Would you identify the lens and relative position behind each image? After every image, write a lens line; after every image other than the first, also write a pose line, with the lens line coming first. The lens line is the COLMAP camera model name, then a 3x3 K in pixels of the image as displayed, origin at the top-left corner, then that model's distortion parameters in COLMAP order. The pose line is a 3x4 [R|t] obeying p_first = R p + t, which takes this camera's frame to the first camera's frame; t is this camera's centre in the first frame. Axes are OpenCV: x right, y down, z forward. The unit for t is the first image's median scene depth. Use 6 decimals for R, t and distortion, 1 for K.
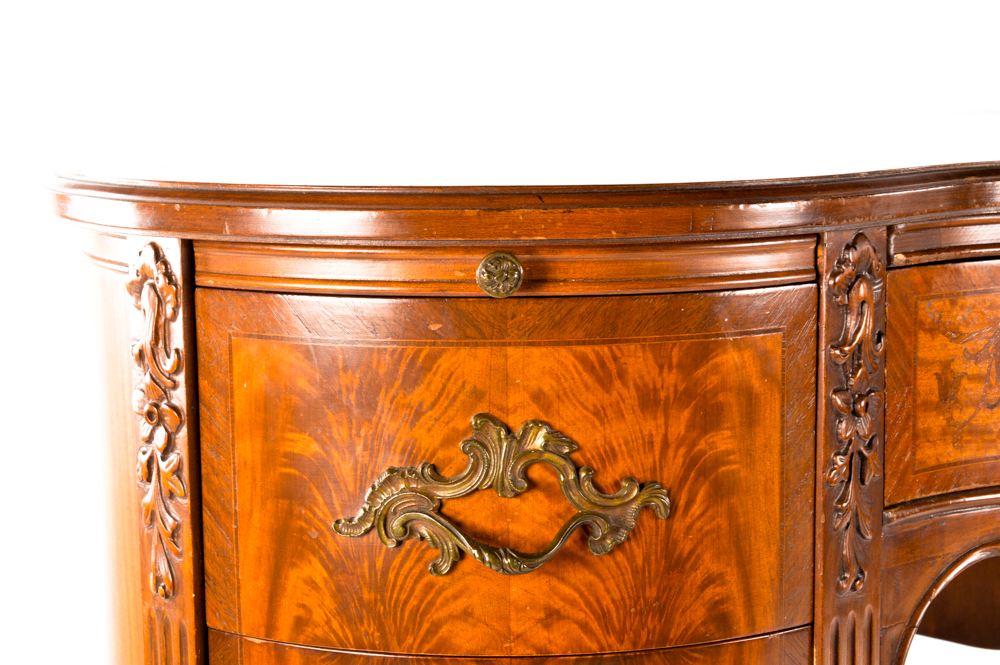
lens RADIAL K [[1845.6, 0, 538.2], [0, 1845.6, 306.8], [0, 0, 1]] dist [0.026780, -0.040943]
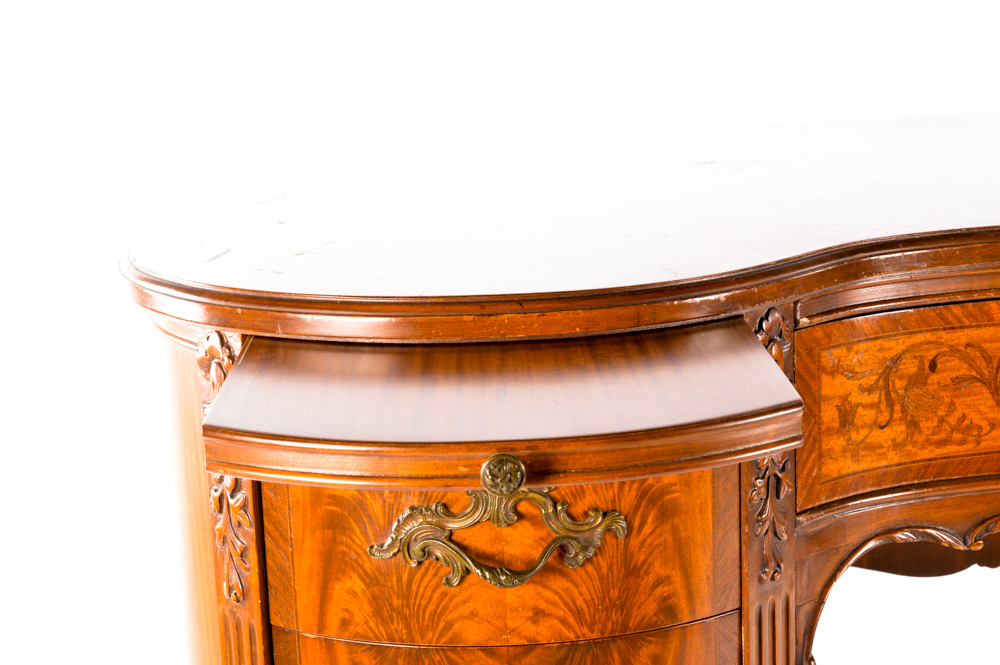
lens RADIAL K [[1845.6, 0, 538.2], [0, 1845.6, 306.8], [0, 0, 1]] dist [0.026780, -0.040943]
pose [[0.999575, -0.027807, 0.008716, 0.001914], [0.027100, 0.996979, 0.072784, -0.143259], [-0.010714, -0.072517, 0.997310, -0.283599]]
